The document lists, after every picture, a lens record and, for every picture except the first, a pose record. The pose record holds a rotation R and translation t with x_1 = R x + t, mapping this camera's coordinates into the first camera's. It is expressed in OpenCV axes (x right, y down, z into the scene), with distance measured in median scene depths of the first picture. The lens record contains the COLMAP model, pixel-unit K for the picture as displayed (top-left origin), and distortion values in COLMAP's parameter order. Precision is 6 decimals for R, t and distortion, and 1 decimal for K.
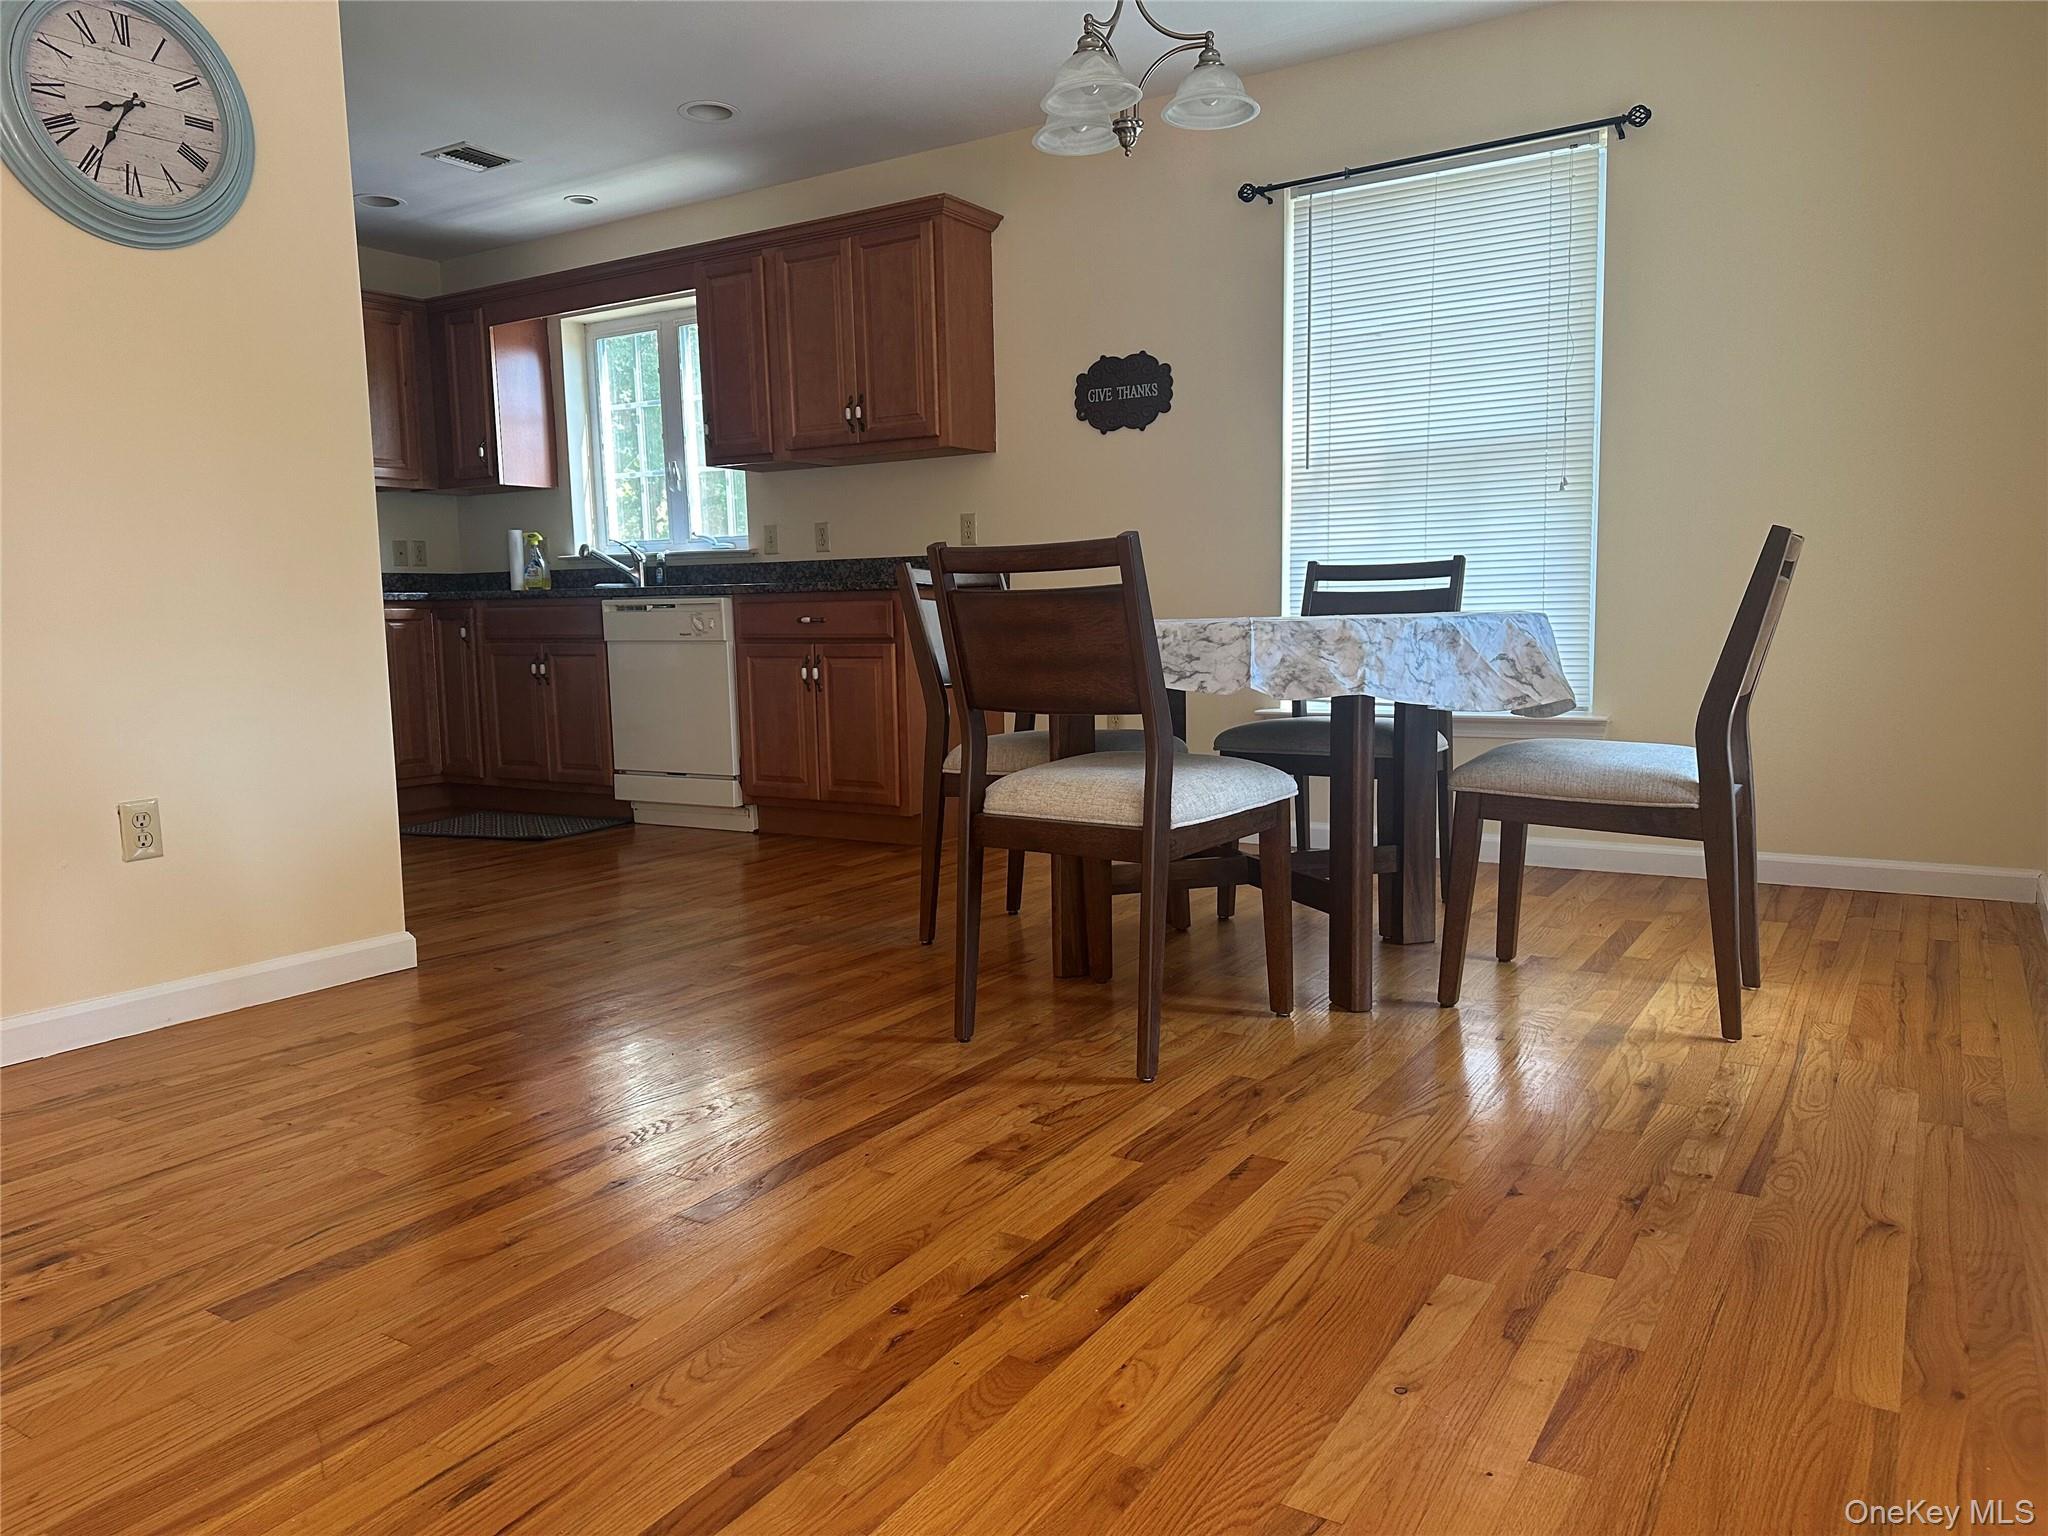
lens RADIAL K [[1445.6, 0, 1061.0], [0, 1445.6, 793.1], [0, 0, 1]] dist [0.080341, -0.061214]
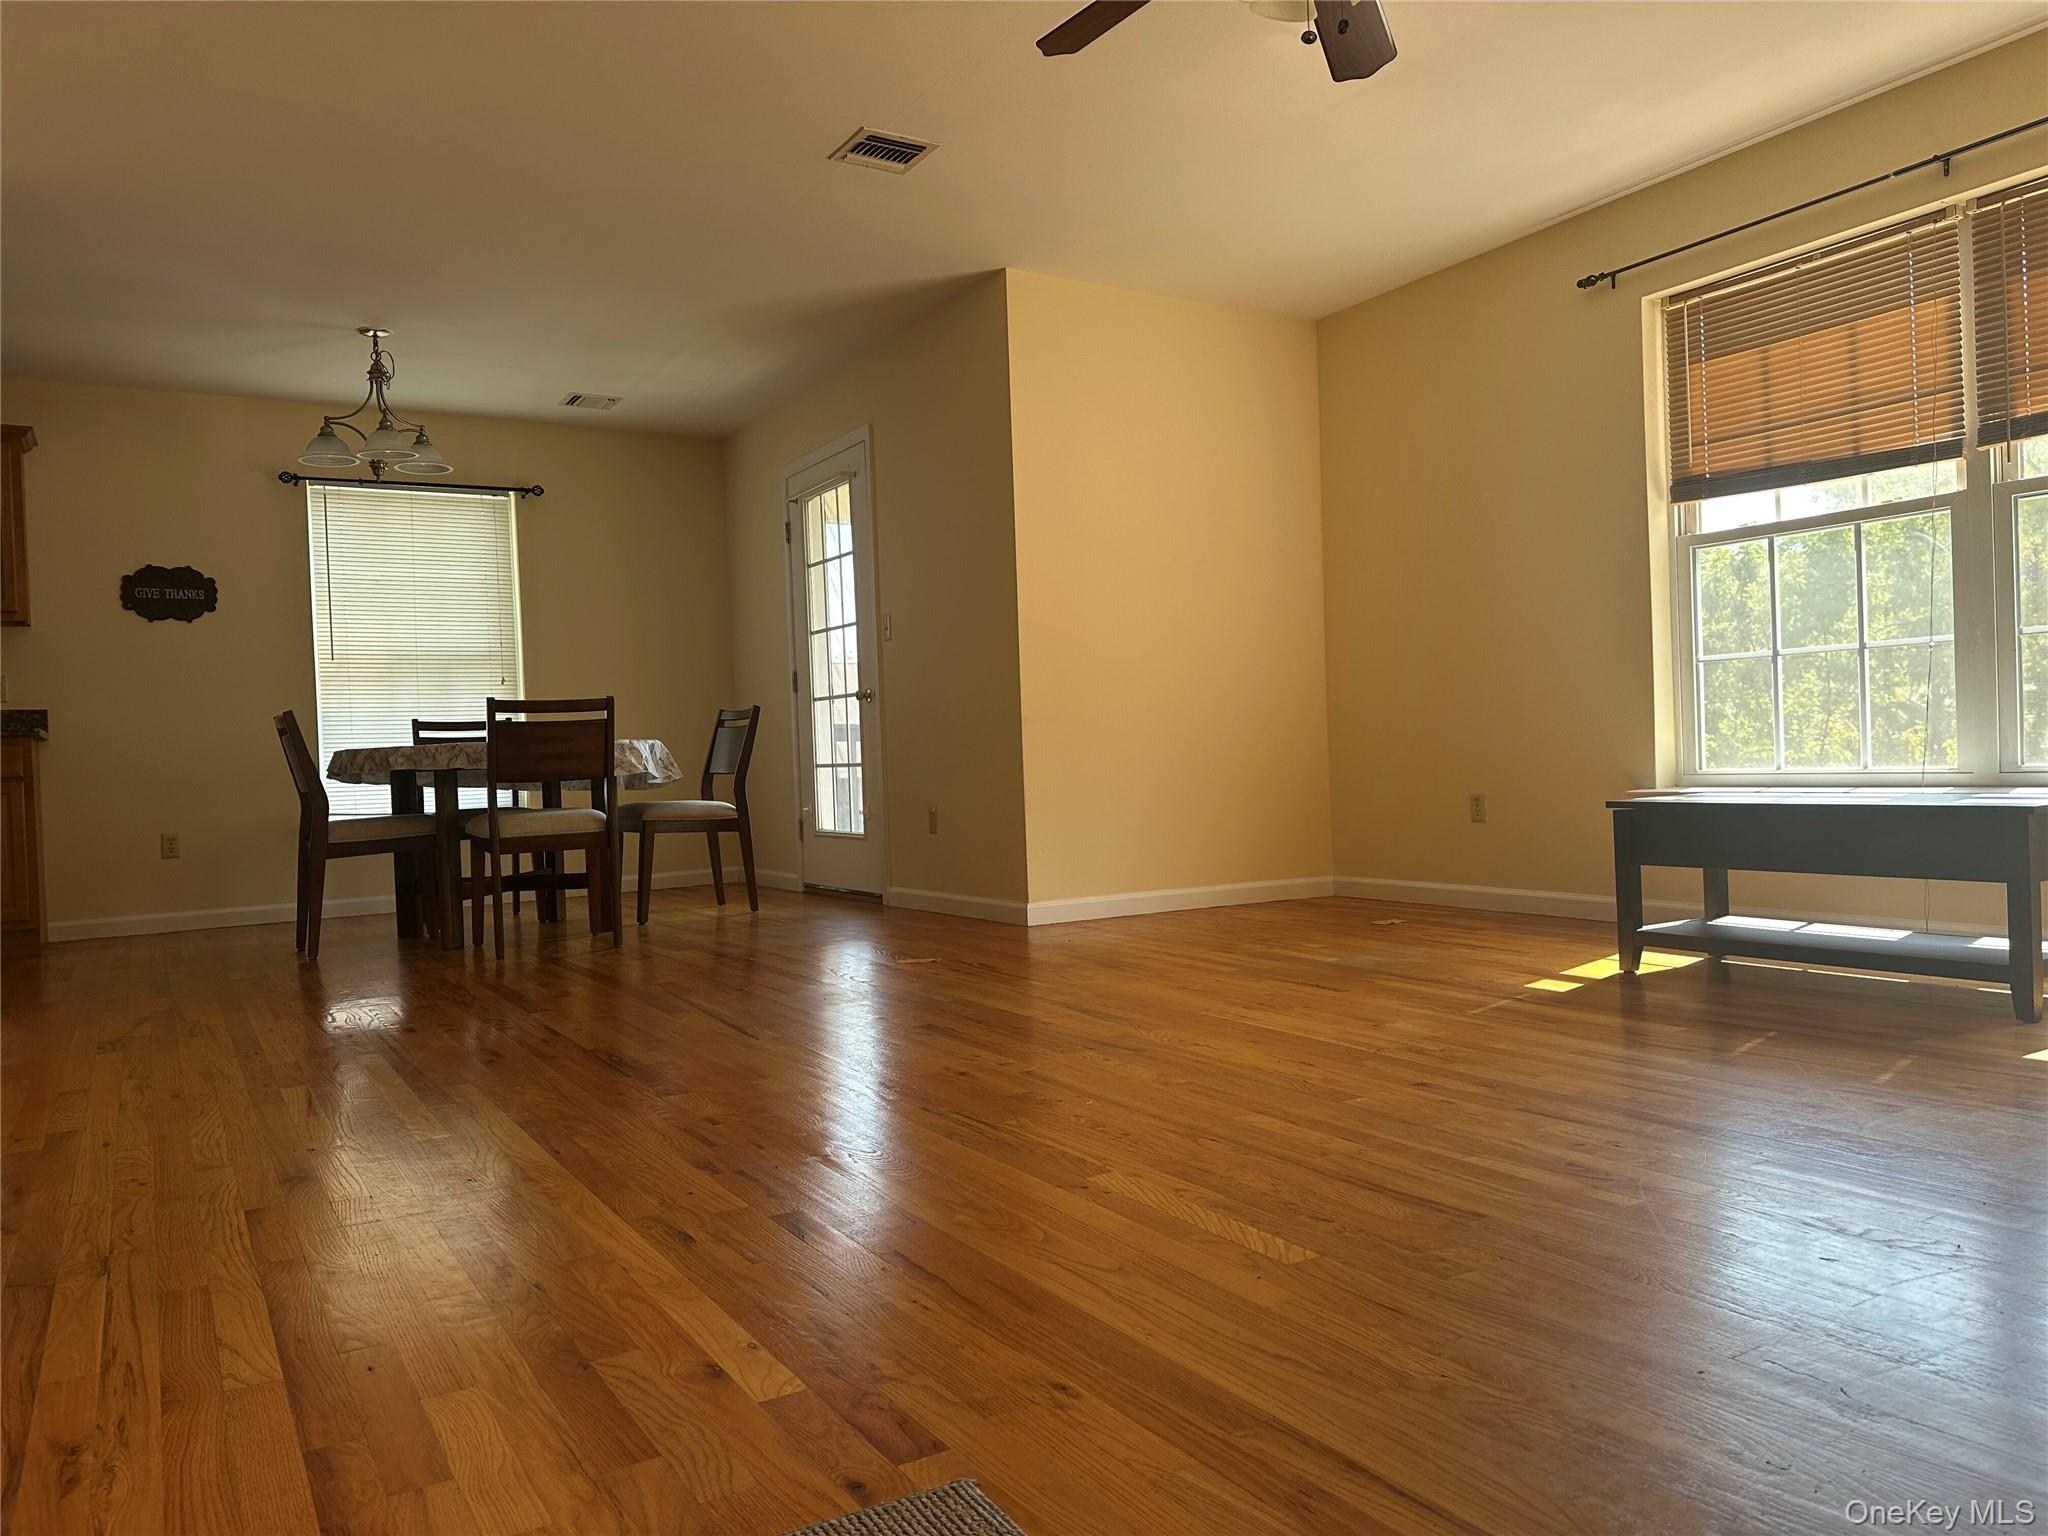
lens RADIAL K [[1445.6, 0, 1018.7], [0, 1445.6, 765.4], [0, 0, 1]] dist [0.080341, -0.061214]
pose [[0.487654, -0.001366, 0.873036, -0.716095], [0.135948, 0.987919, -0.074392, 0.081249], [-0.862387, 0.154965, 0.481948, -0.280378]]
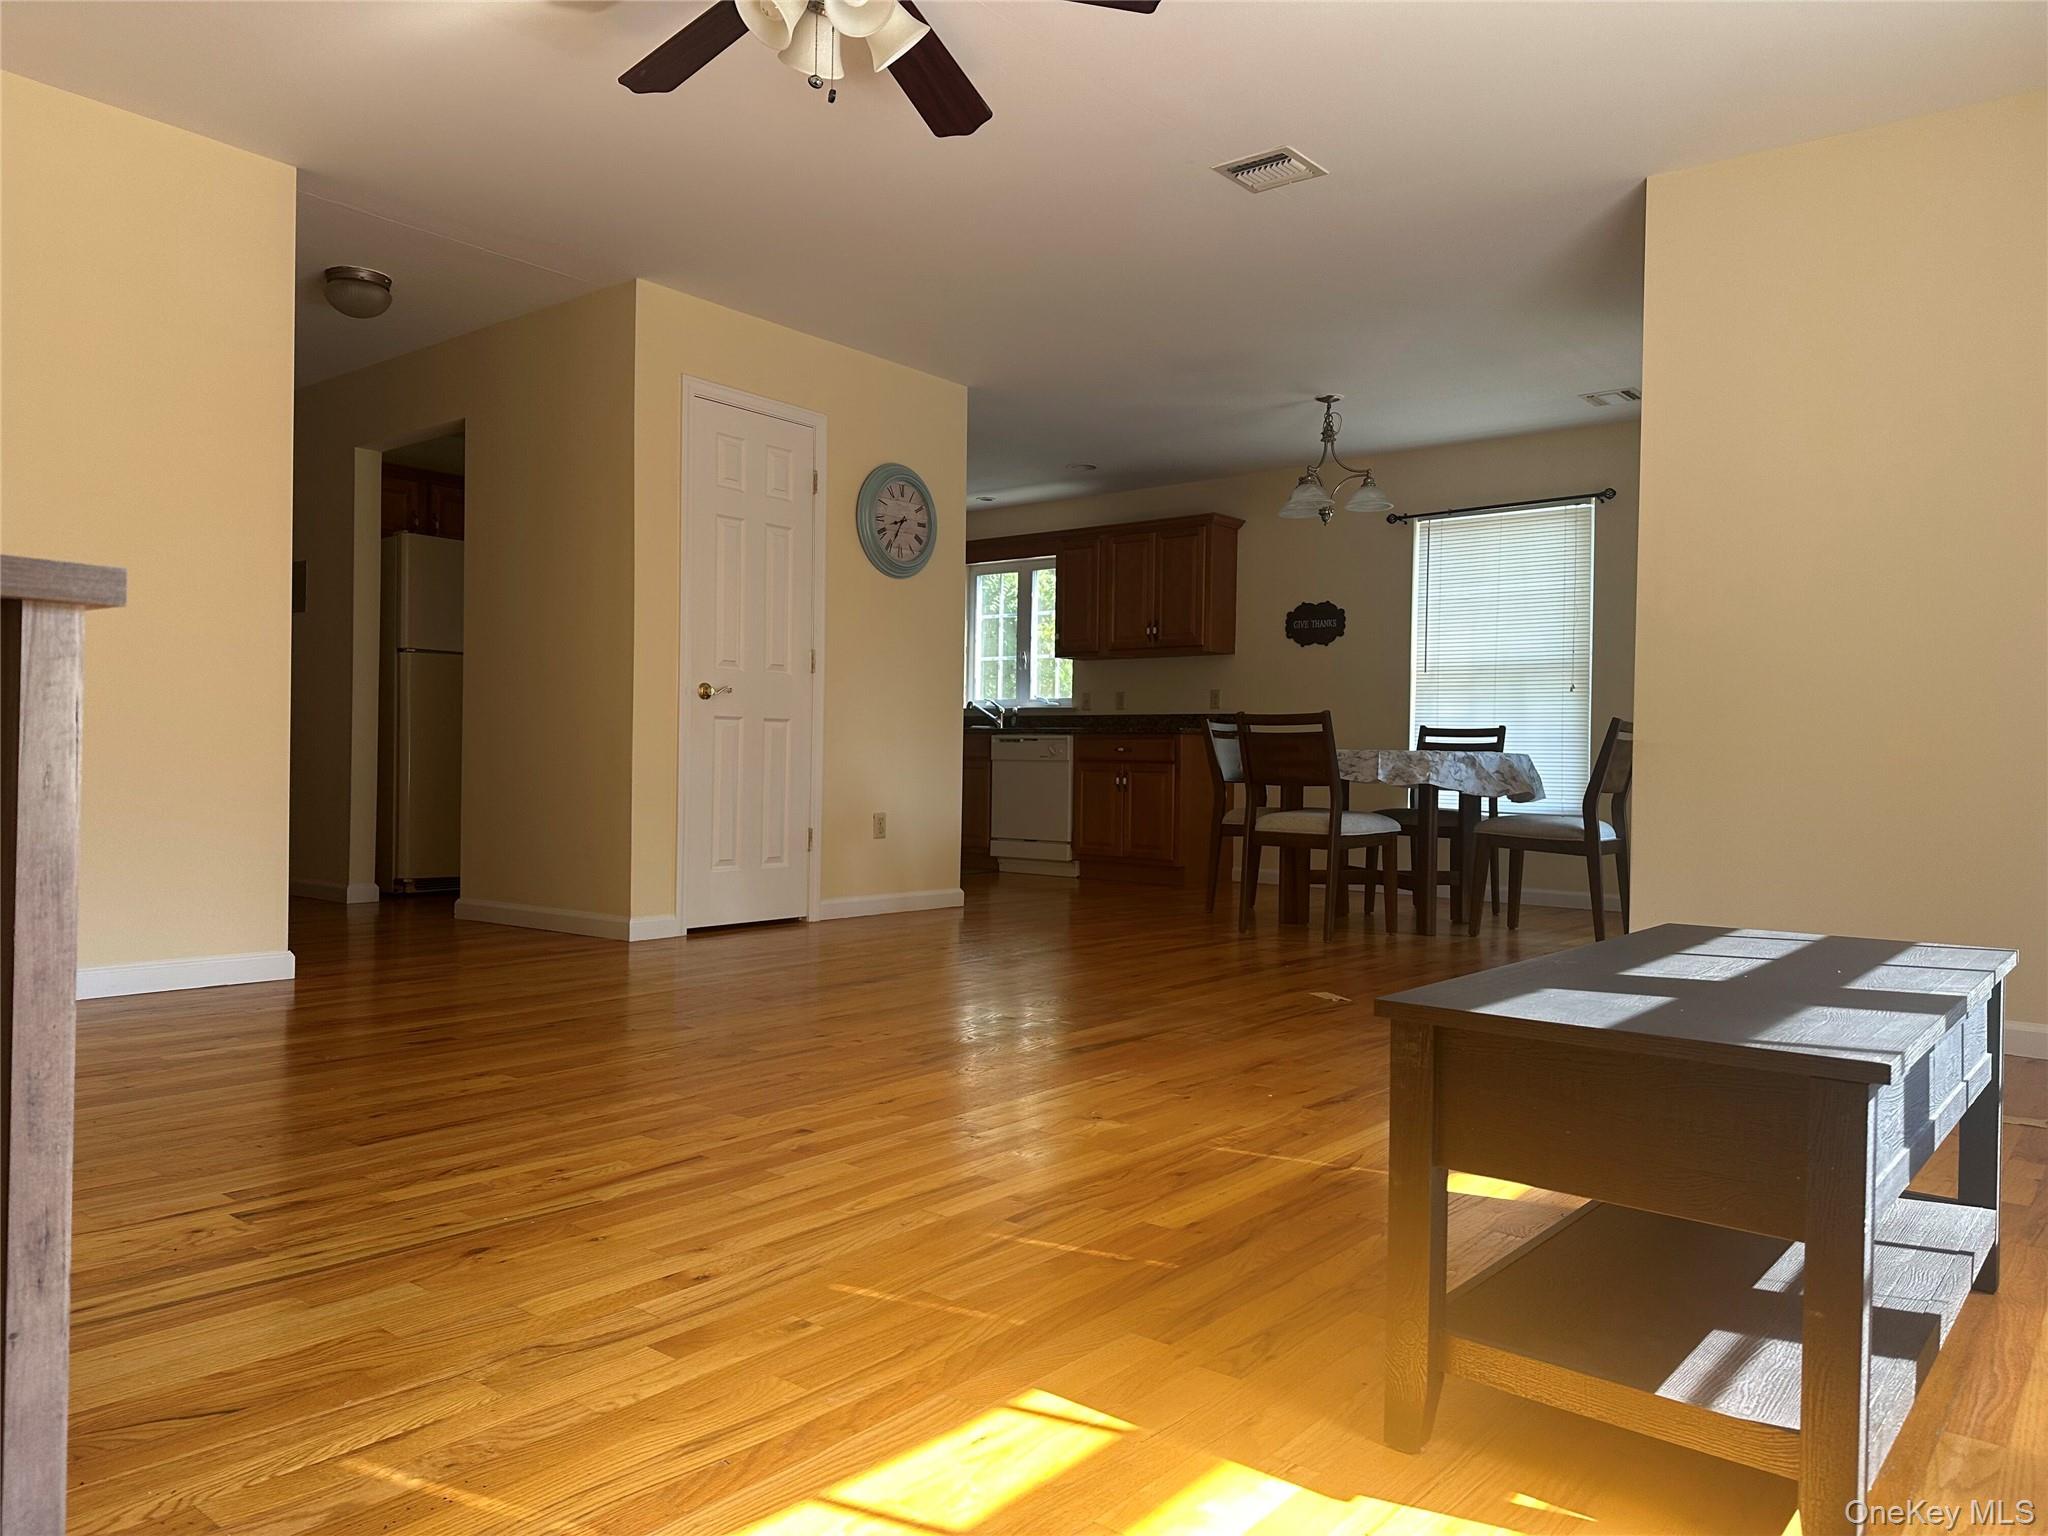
lens RADIAL K [[1445.6, 0, 1026.2], [0, 1445.6, 757.2], [0, 0, 1]] dist [0.080341, -0.061214]
pose [[0.990232, 0.037269, -0.134357, -0.054624], [-0.054395, 0.990520, -0.126140, 0.104225], [0.128382, 0.132216, 0.982872, -0.648354]]
